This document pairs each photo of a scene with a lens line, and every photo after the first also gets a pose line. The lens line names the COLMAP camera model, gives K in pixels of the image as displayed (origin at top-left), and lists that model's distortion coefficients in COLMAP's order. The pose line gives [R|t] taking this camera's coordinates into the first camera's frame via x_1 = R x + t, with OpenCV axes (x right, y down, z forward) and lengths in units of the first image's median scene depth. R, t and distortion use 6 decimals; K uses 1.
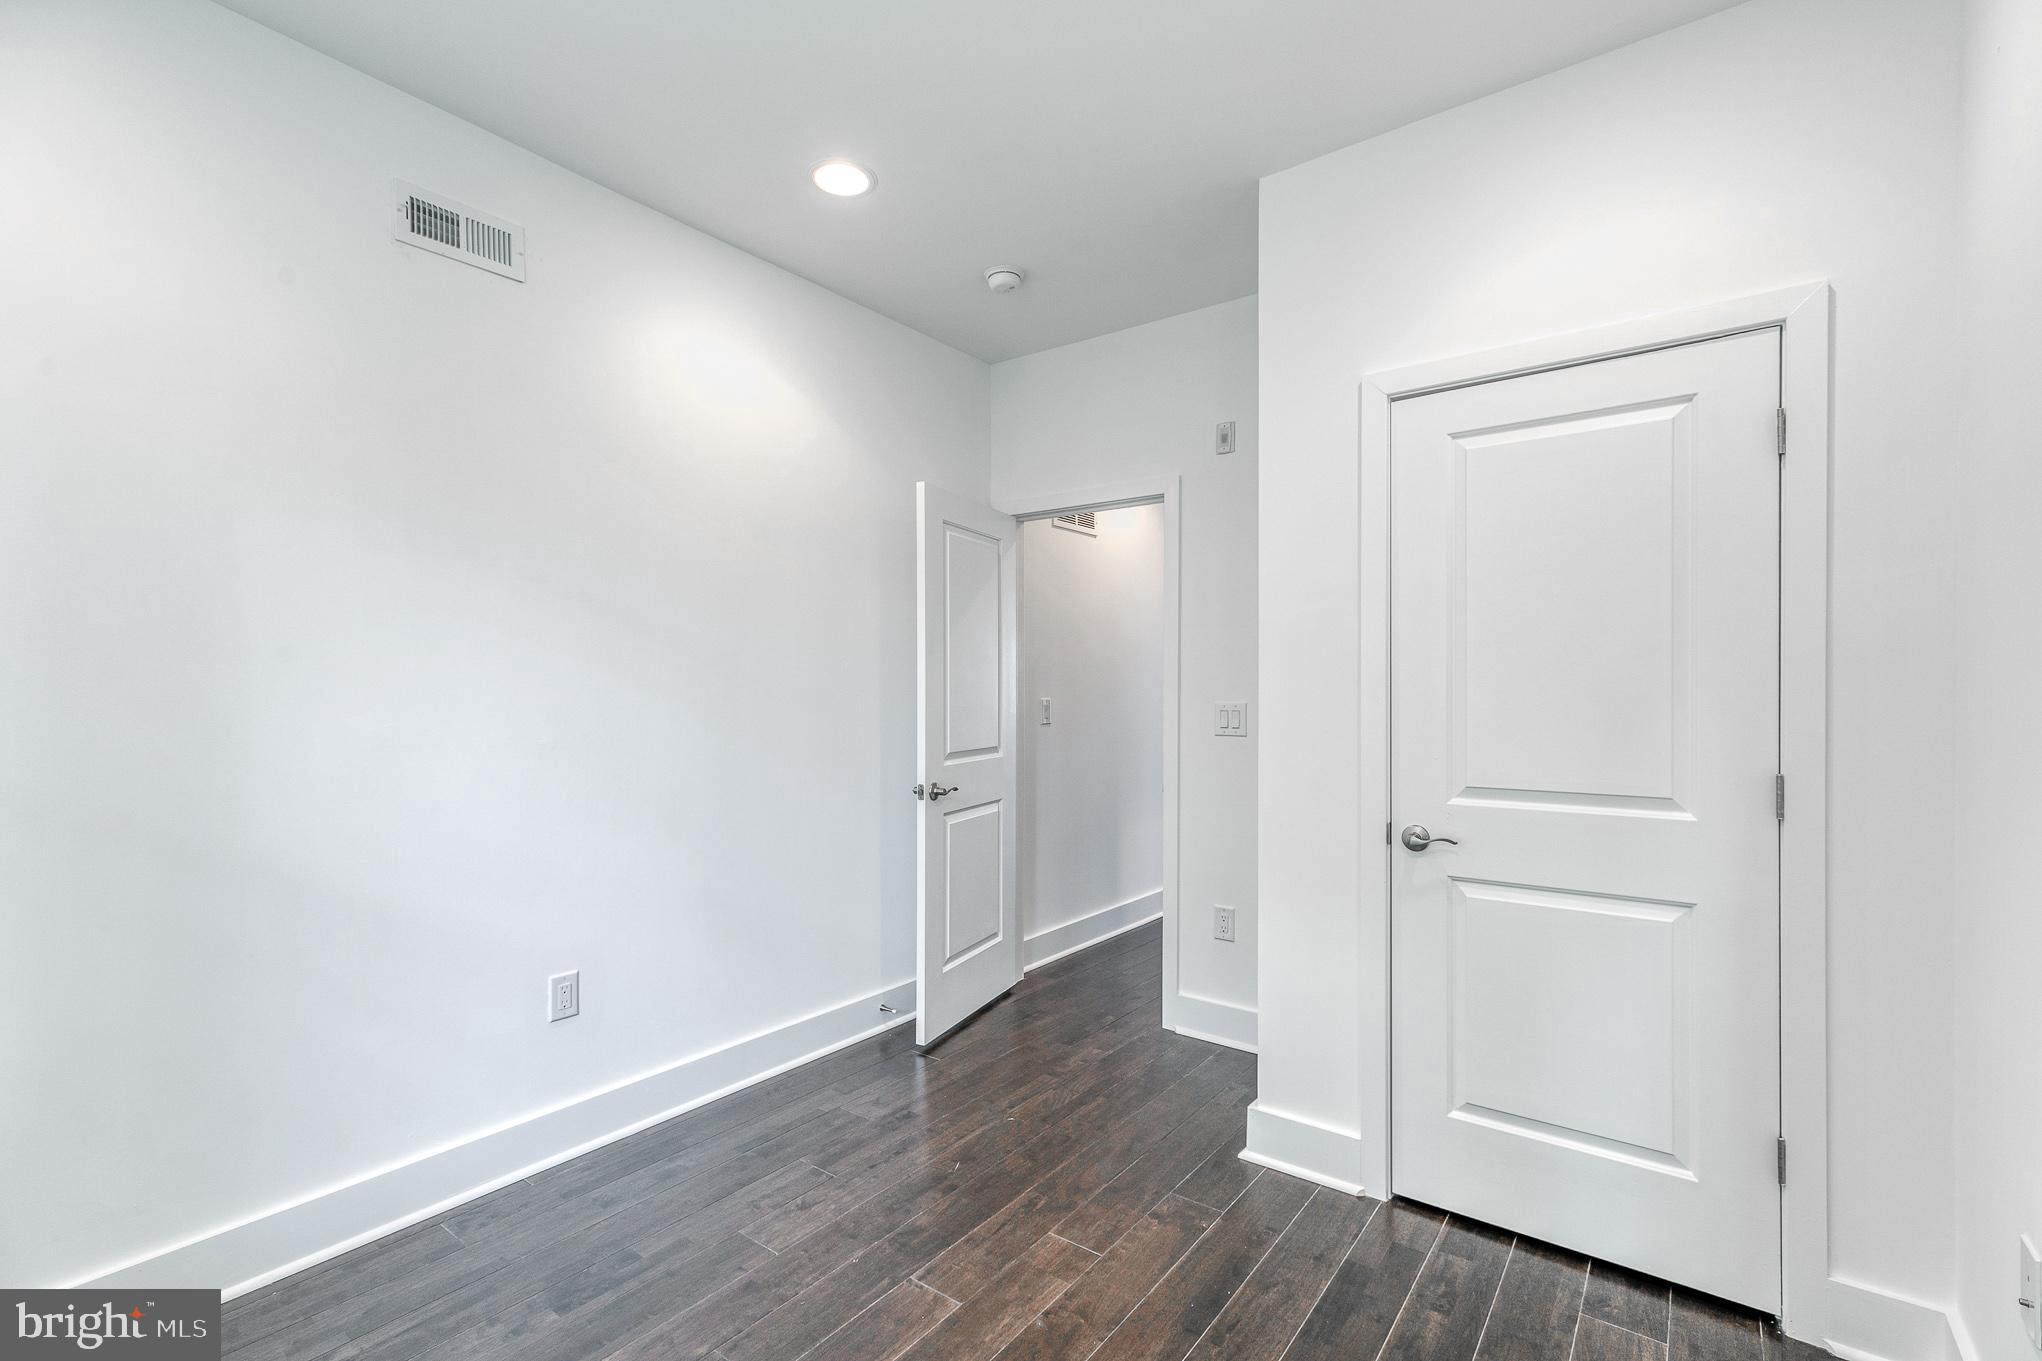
lens RADIAL K [[925.6, 0, 1013.8], [0, 925.6, 692.2], [0, 0, 1]] dist [0.003913, 0.001362]
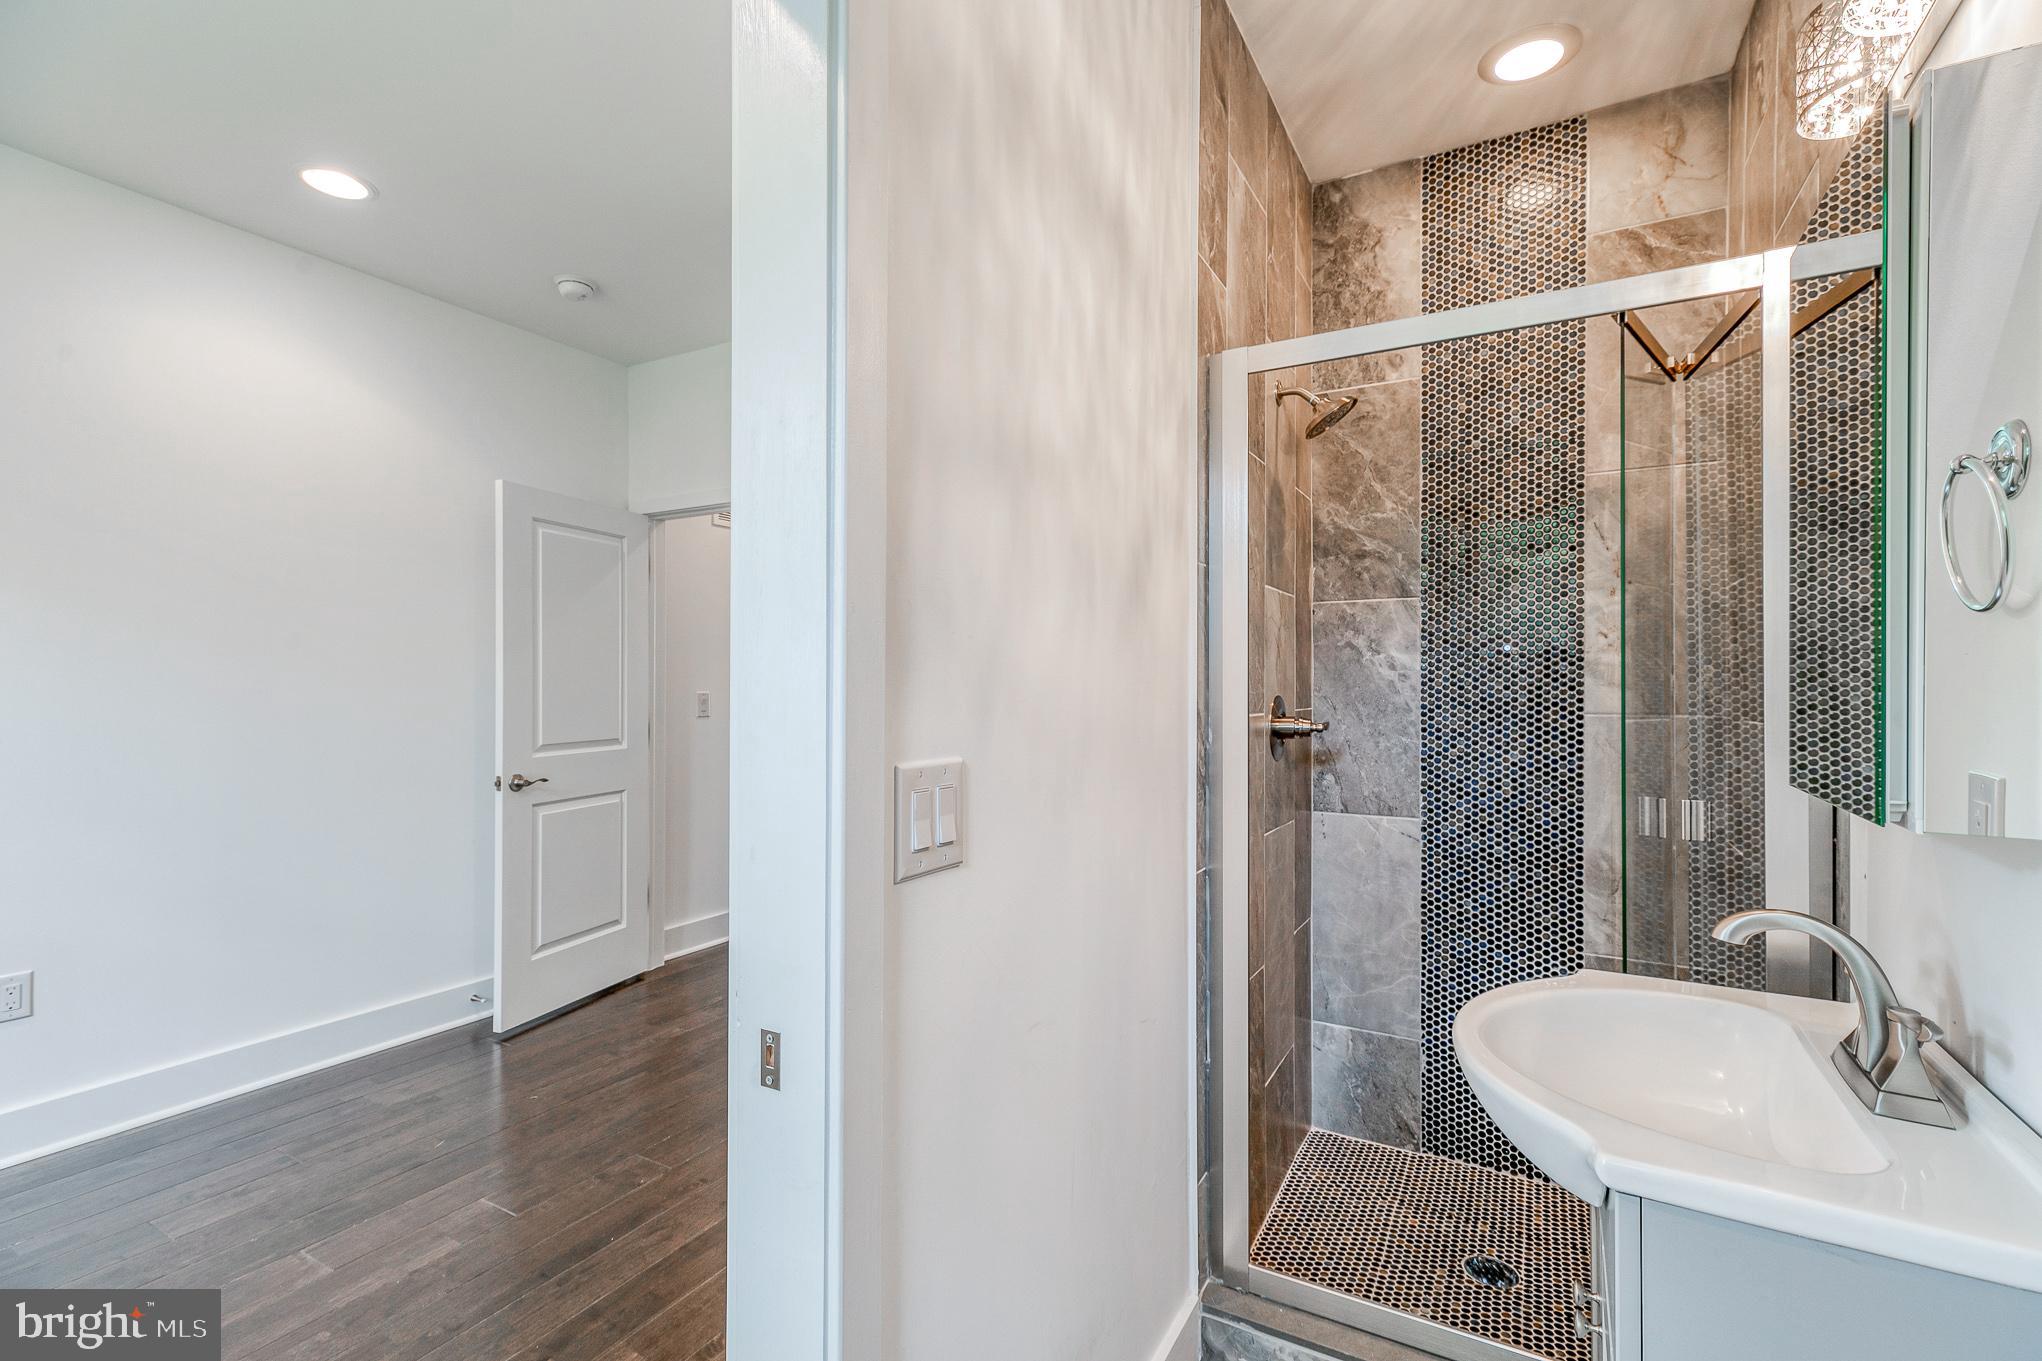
lens RADIAL K [[925.6, 0, 1036.5], [0, 925.6, 677.4], [0, 0, 1]] dist [0.003913, 0.001362]
pose [[0.990883, 0.003505, 0.134679, 0.384840], [-0.002468, 0.999966, -0.007865, -0.002629], [-0.134702, 0.007461, 0.990858, -0.101345]]
